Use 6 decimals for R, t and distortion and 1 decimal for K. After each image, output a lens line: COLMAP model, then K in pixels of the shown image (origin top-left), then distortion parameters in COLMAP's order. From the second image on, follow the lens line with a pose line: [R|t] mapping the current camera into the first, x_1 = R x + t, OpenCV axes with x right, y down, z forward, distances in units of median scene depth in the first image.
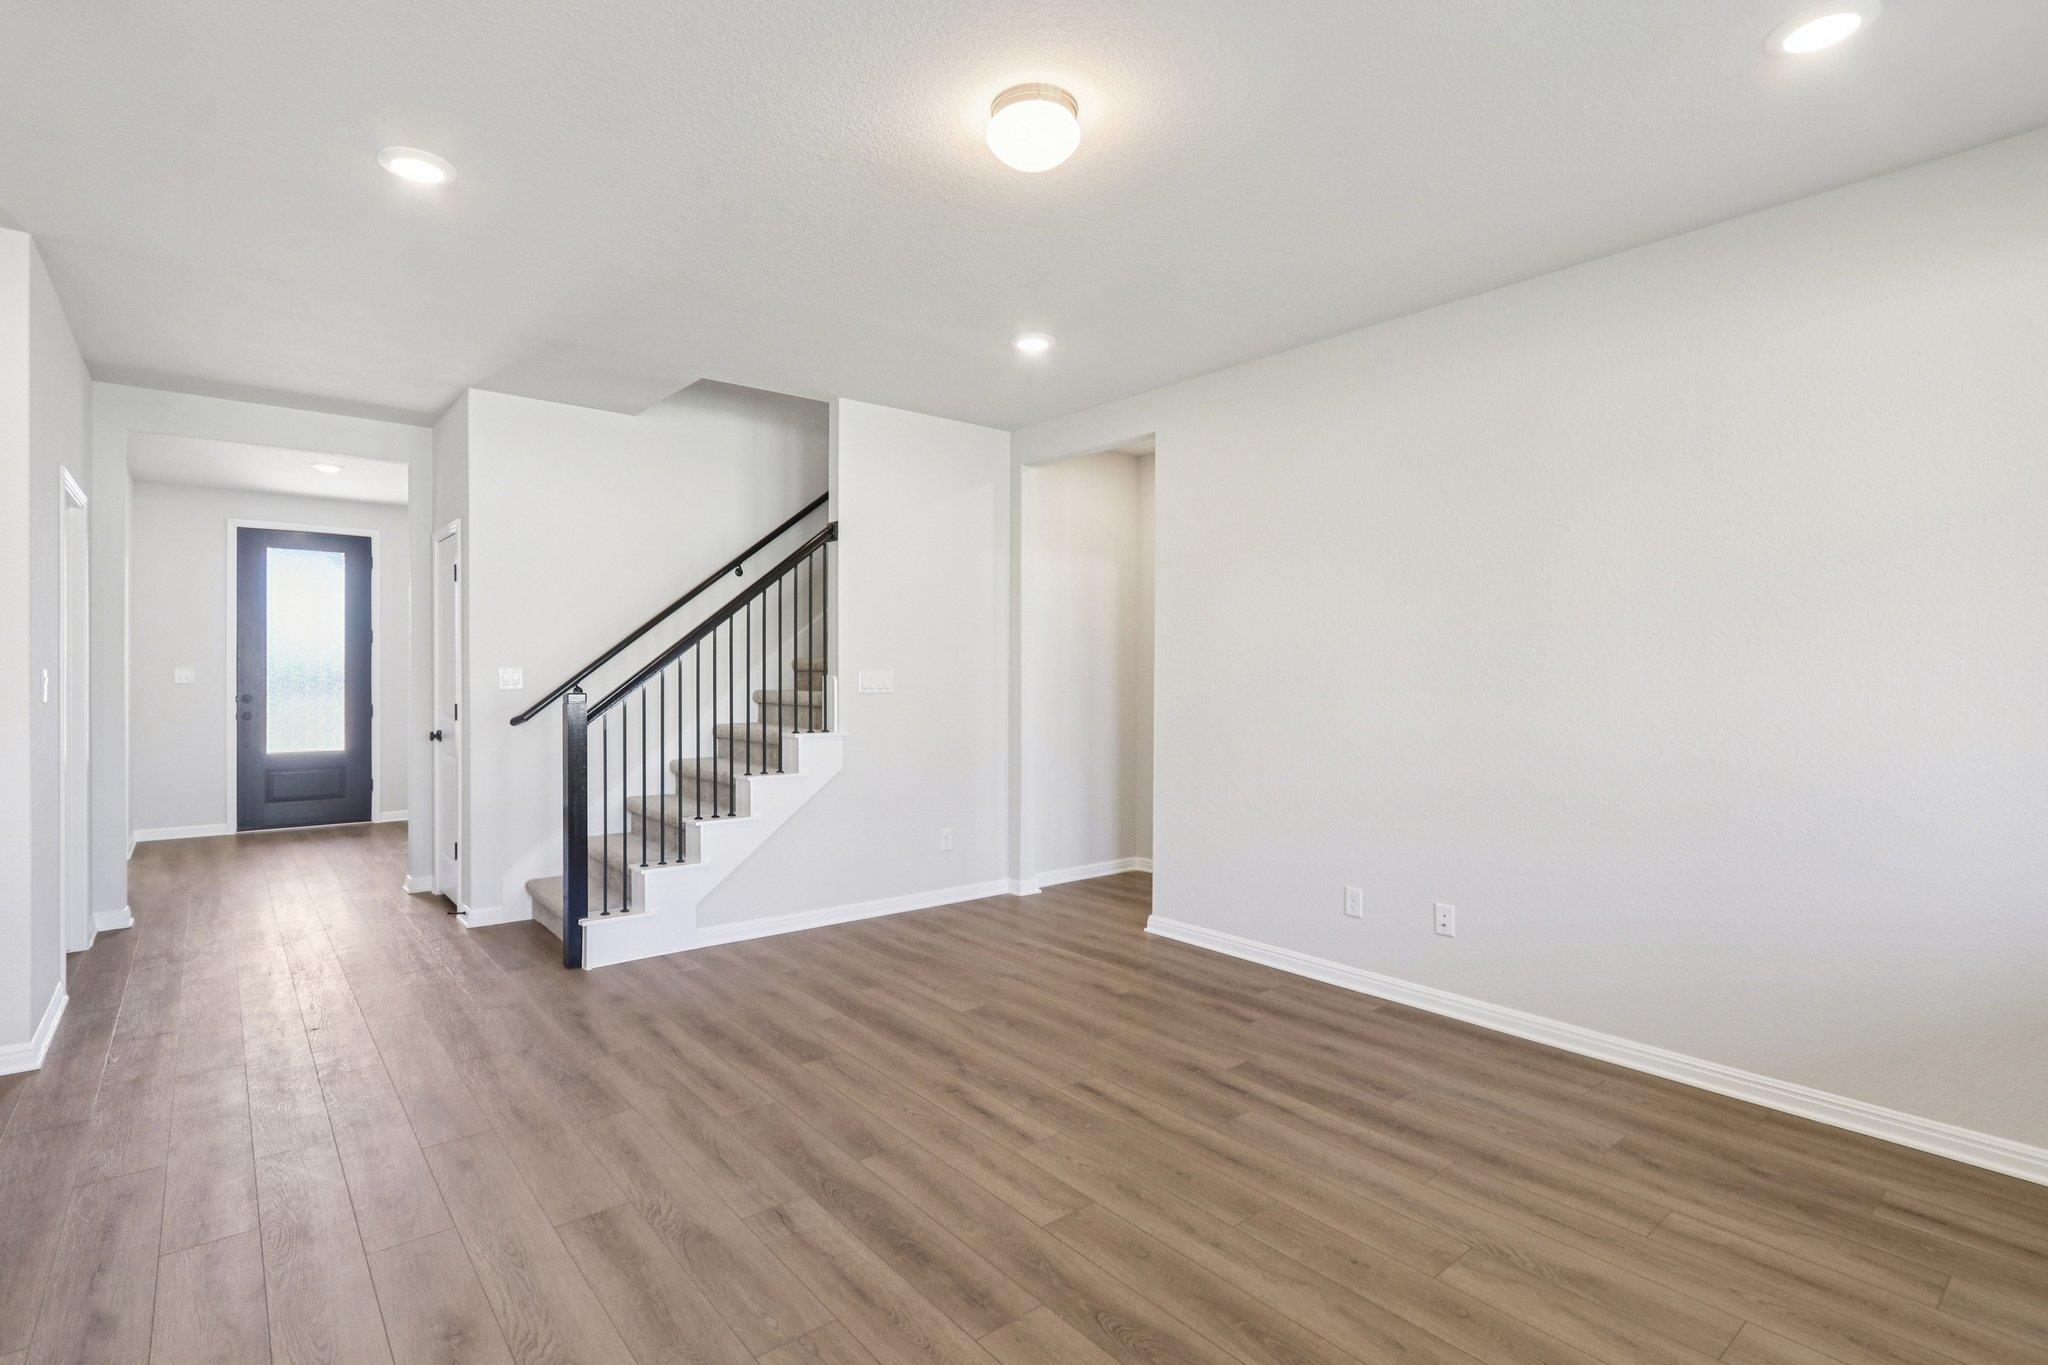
lens RADIAL K [[969.5, 0, 1002.7], [0, 969.5, 679.5], [0, 0, 1]] dist [-0.002150, 0.000609]
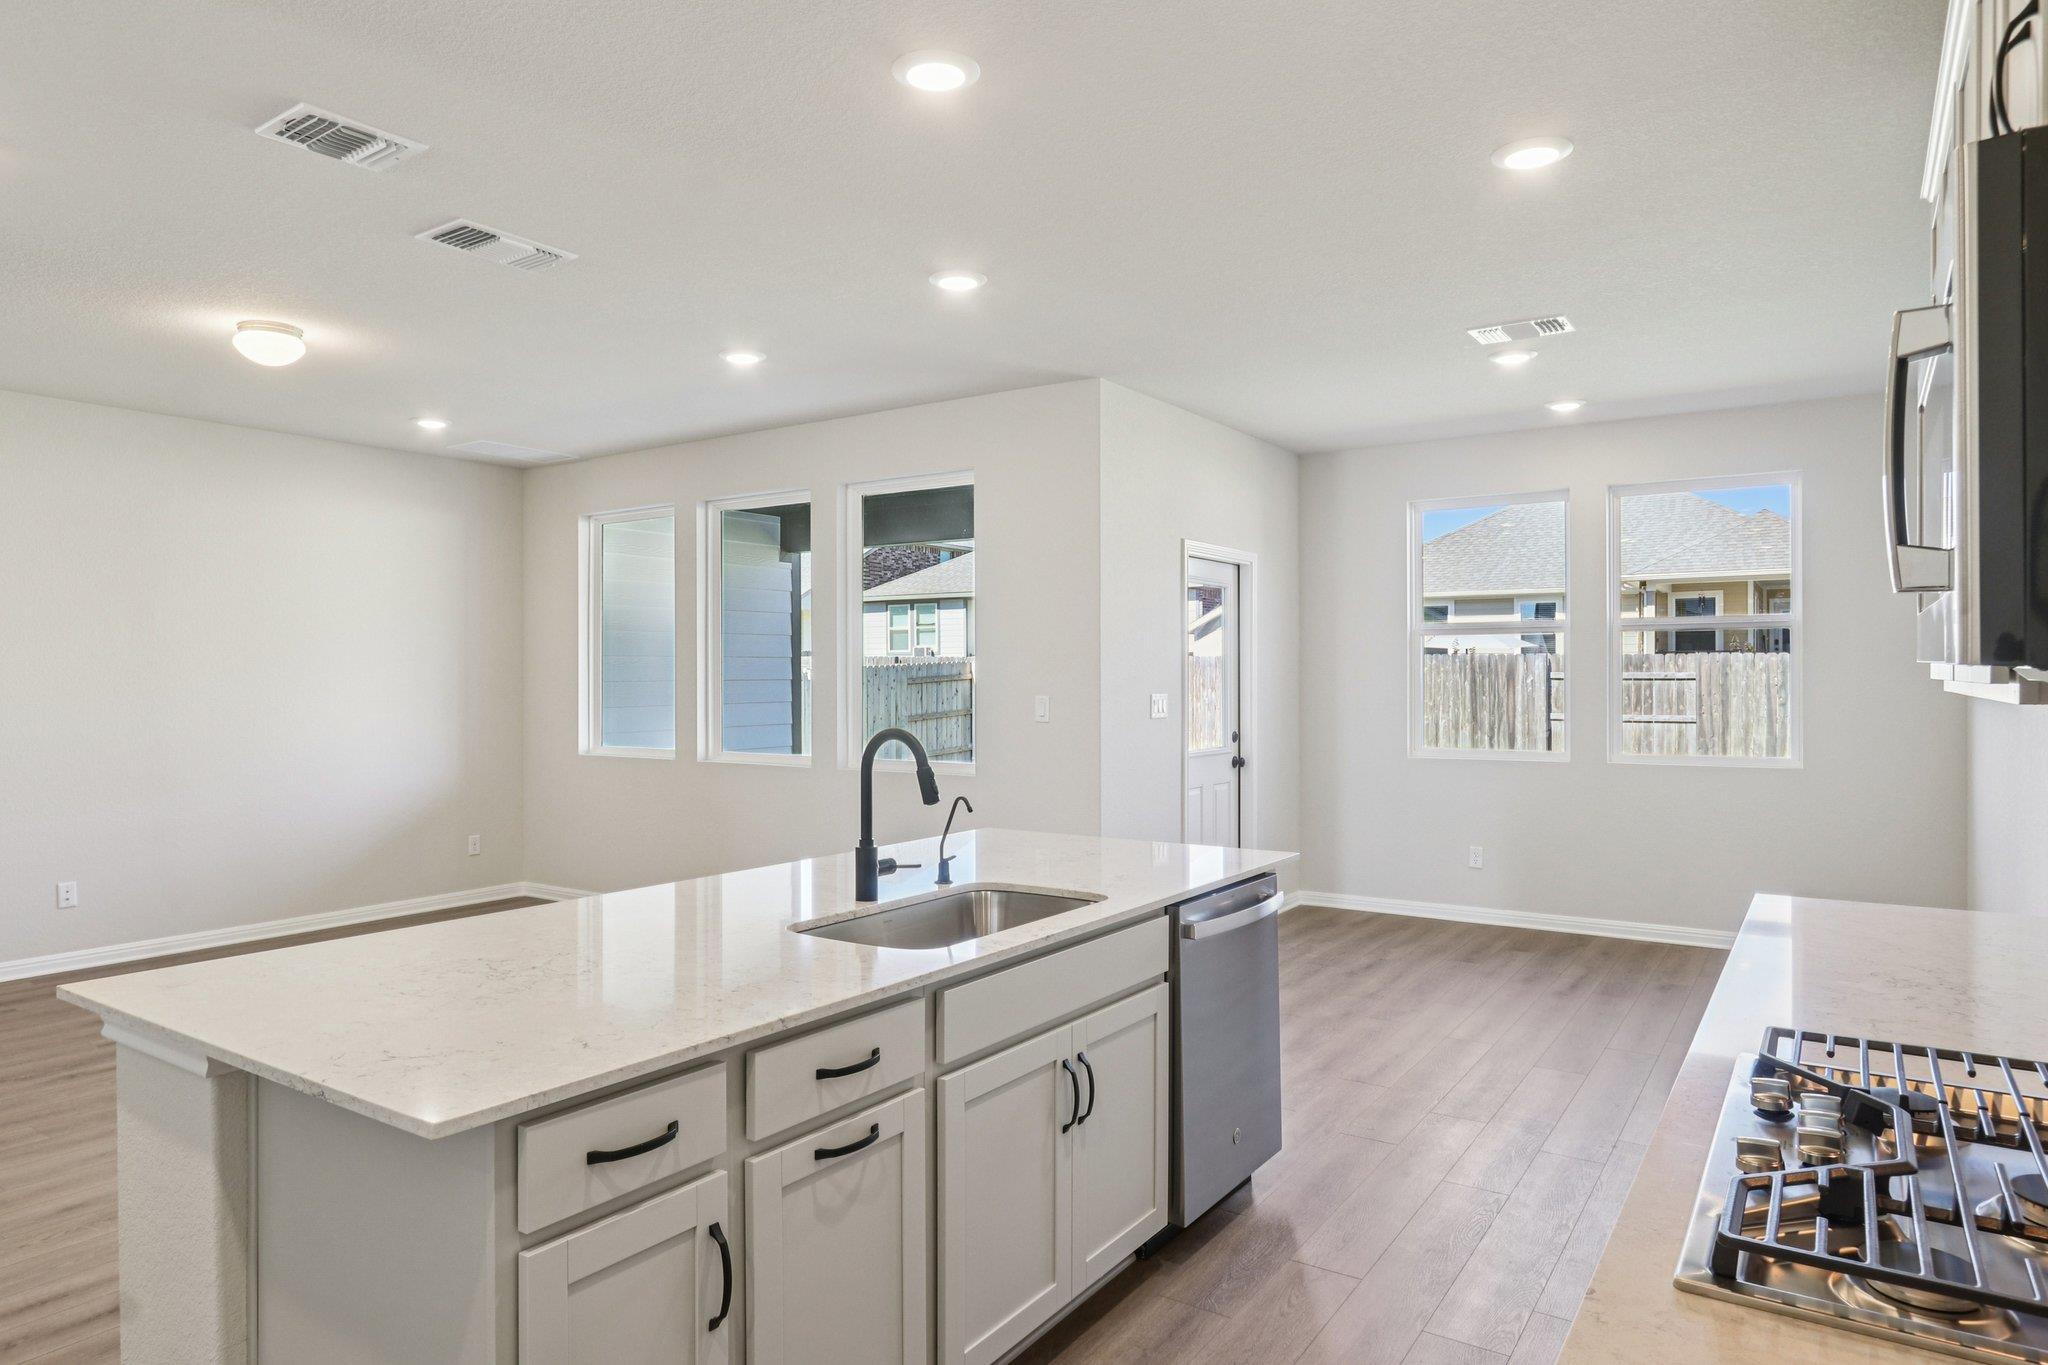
lens RADIAL K [[1257.1, 0, 1016.6], [0, 1257.1, 676.9], [0, 0, 1]] dist [-0.004350, -0.000971]
pose [[-0.284363, -0.004674, 0.958705, -1.740447], [0.006727, 0.999954, 0.006870, -0.042252], [-0.958693, 0.008403, -0.284319, 0.347662]]
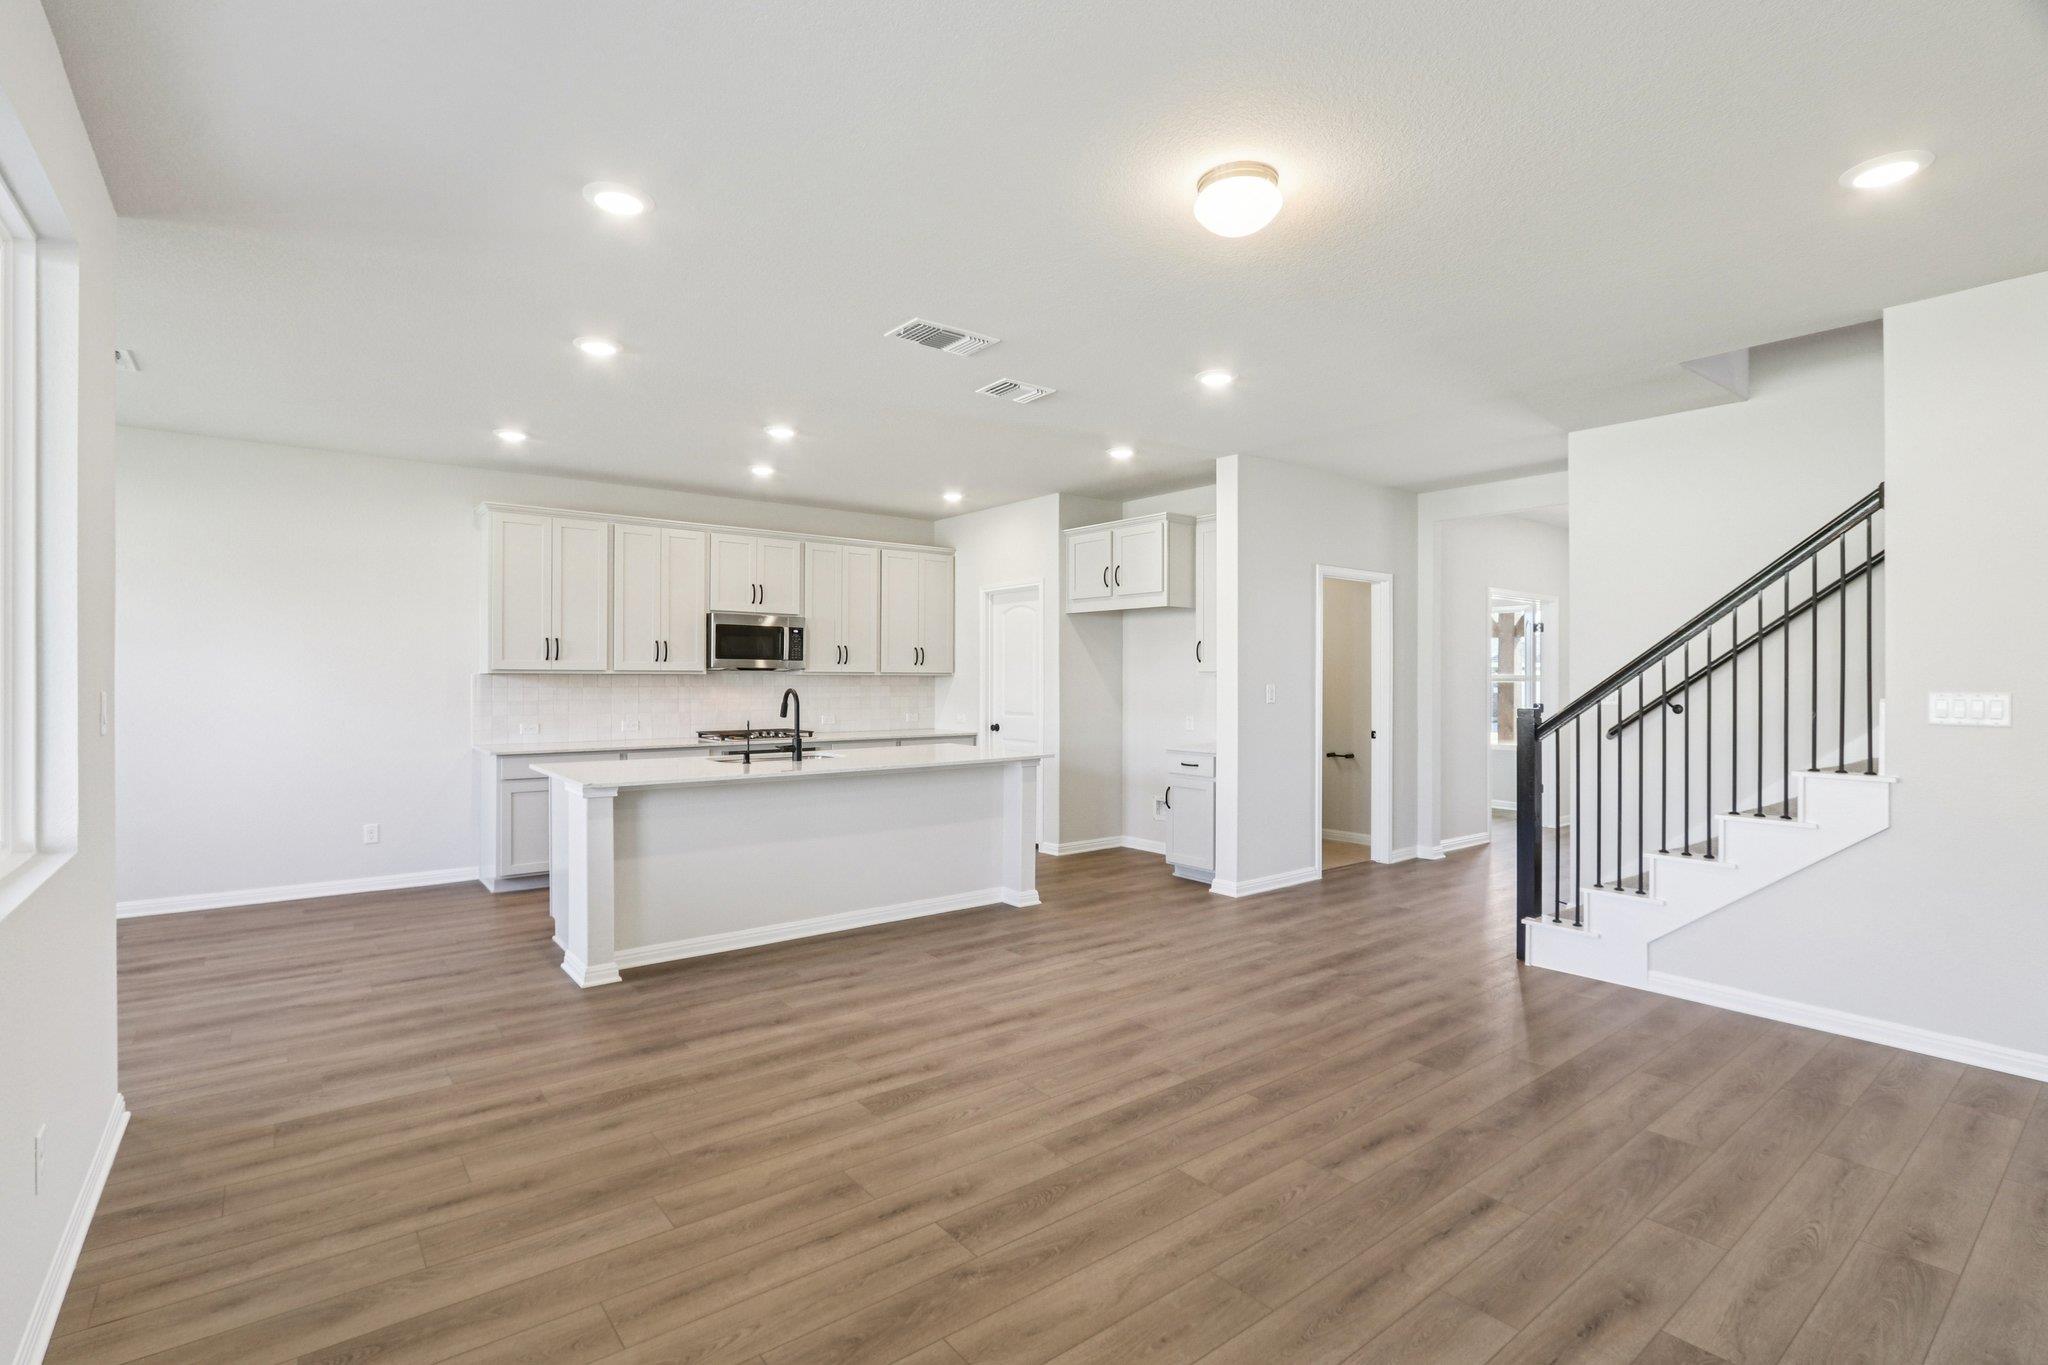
lens RADIAL K [[945.9, 0, 998.5], [0, 945.9, 676.6], [0, 0, 1]] dist [-0.013291, 0.000066]
pose [[-0.027510, -0.003752, -0.999615, 0.885615], [-0.009400, 0.999950, -0.003494, -0.017677], [0.999577, 0.009300, -0.027543, 0.604933]]
